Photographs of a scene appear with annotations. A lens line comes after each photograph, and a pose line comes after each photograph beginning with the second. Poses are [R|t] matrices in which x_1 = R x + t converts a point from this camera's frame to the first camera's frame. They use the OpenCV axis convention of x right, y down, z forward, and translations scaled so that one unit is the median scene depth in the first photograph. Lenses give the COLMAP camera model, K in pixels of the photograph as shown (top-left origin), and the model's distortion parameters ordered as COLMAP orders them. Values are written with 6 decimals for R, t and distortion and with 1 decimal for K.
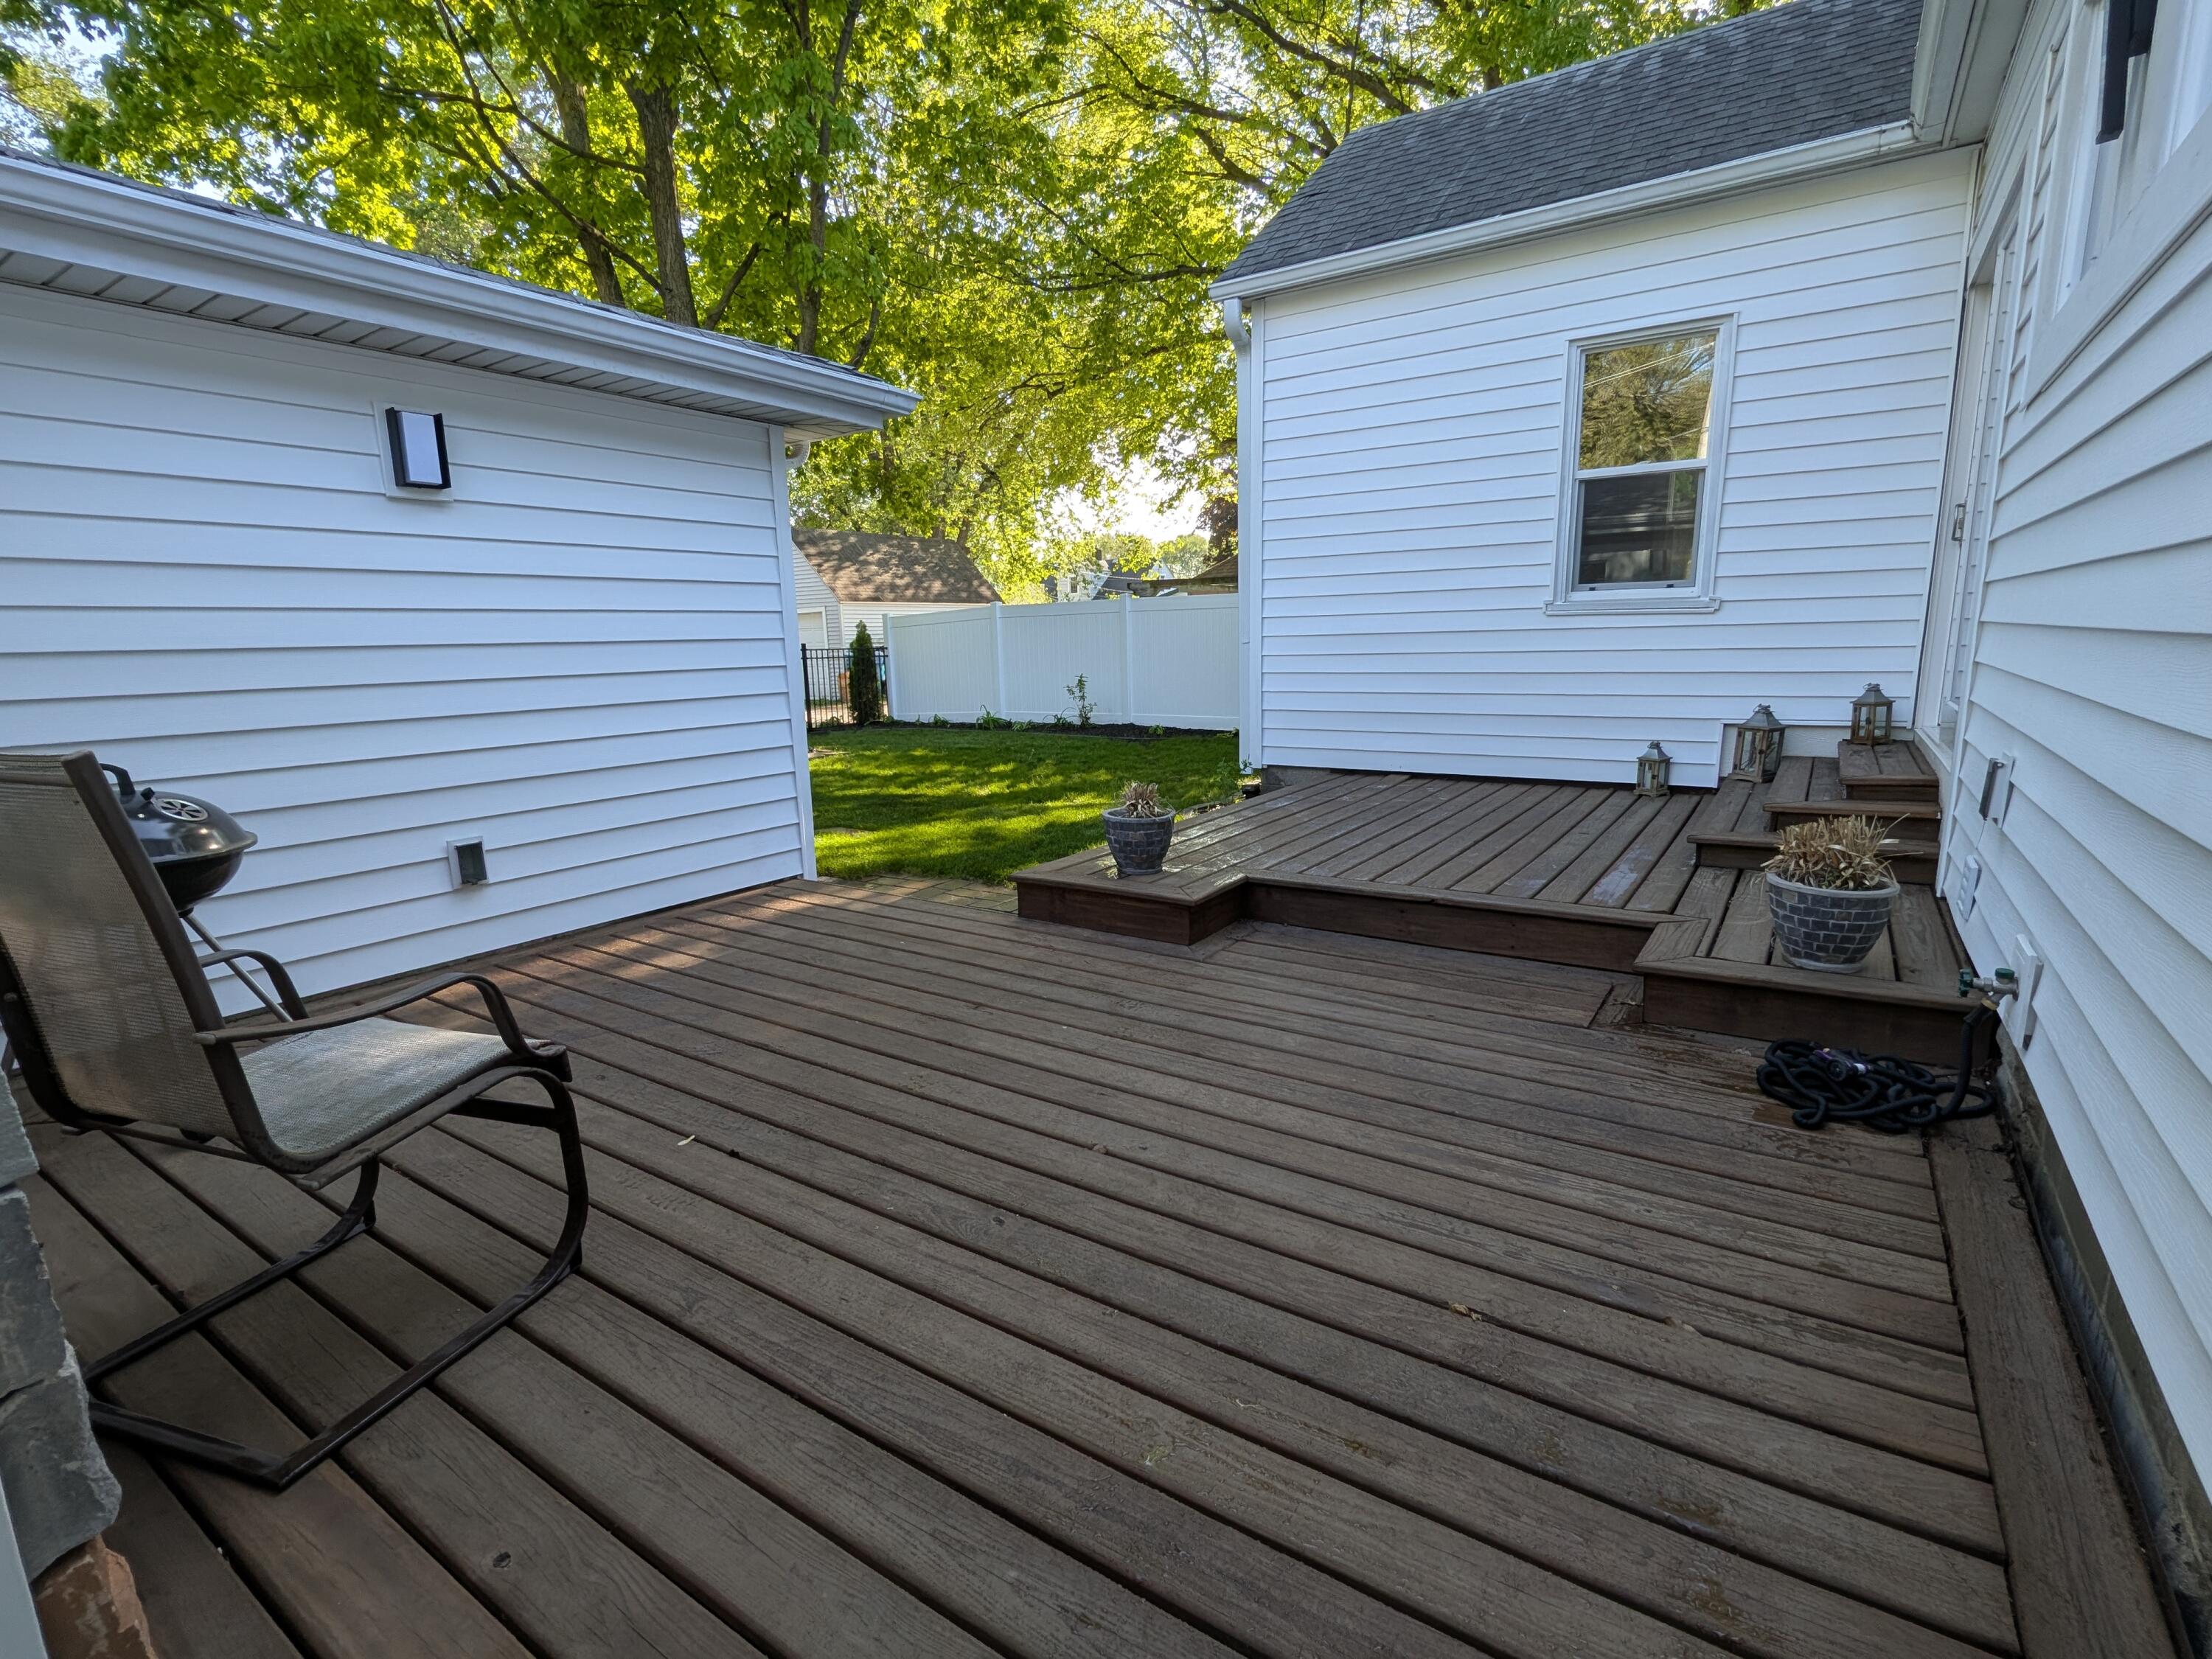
lens RADIAL K [[1036.5, 0, 1104.9], [0, 1036.5, 832.7], [0, 0, 1]] dist [-0.000919, -0.000700]
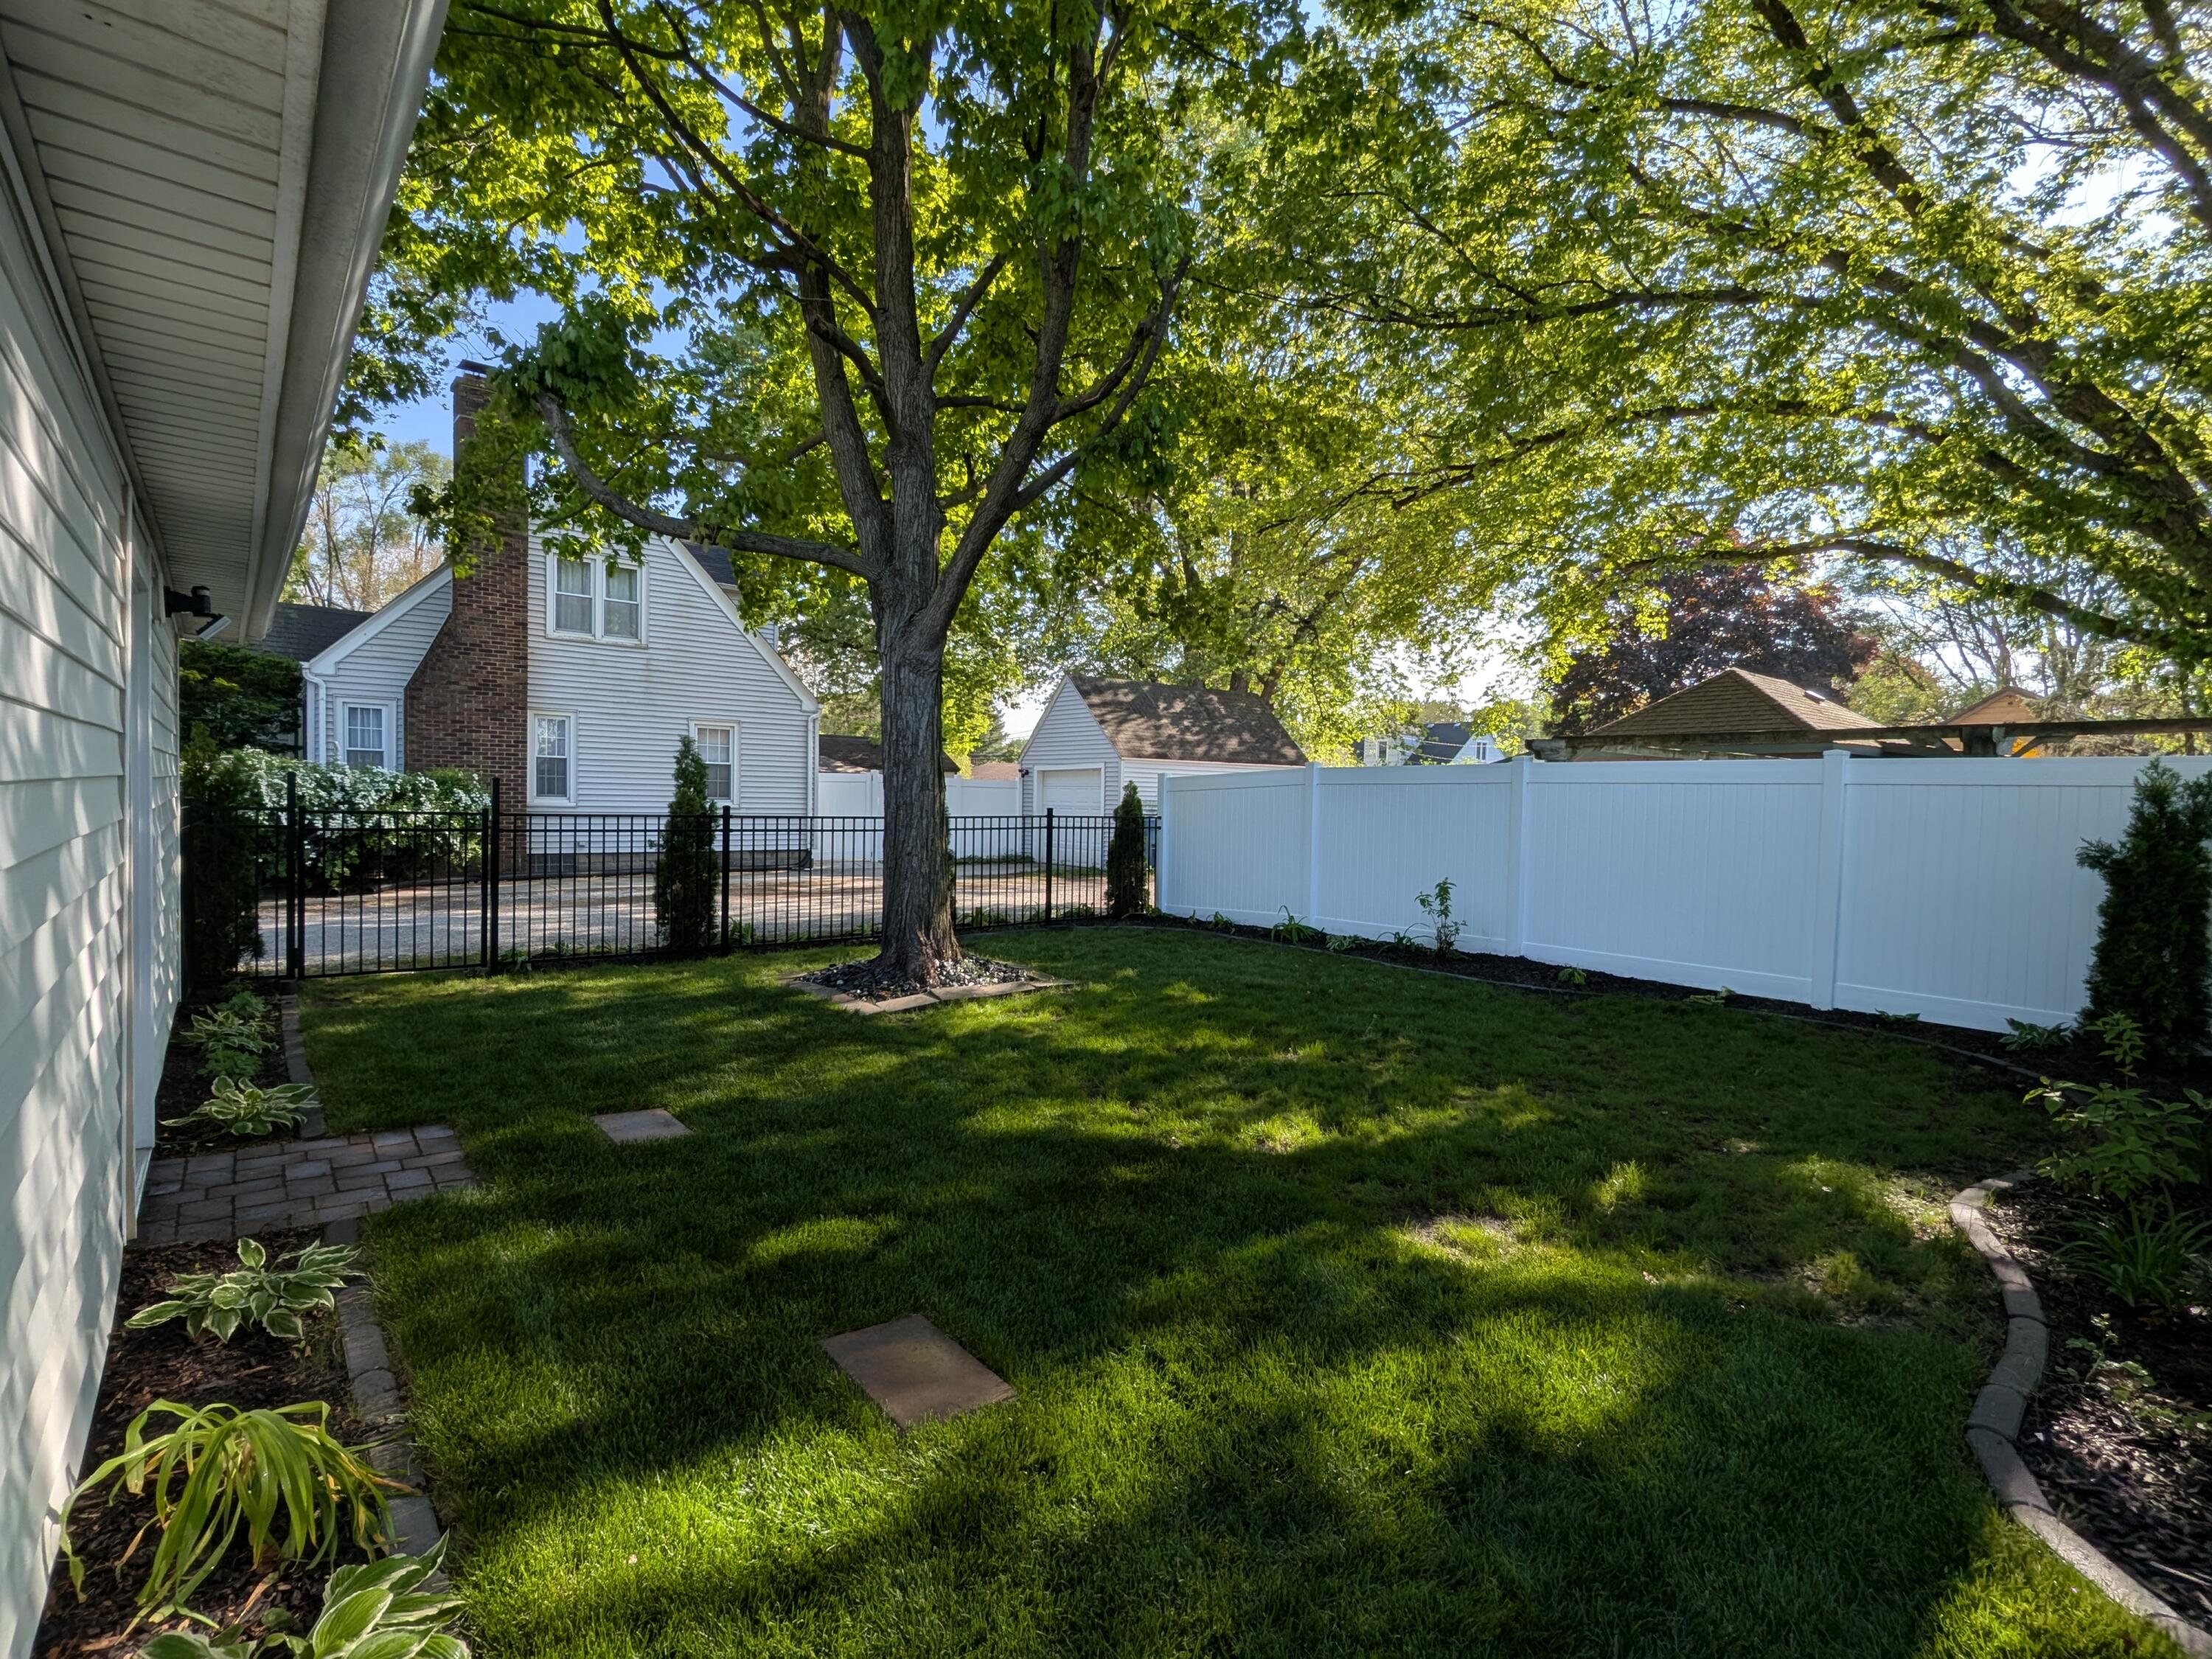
lens RADIAL K [[1036.5, 0, 1098.7], [0, 1036.5, 830.5], [0, 0, 1]] dist [-0.000919, -0.000700]
pose [[0.958330, 0.051447, -0.280992, -0.035031], [-0.094345, 0.985456, -0.141337, -0.049677], [0.269634, 0.161958, 0.949246, 0.234356]]
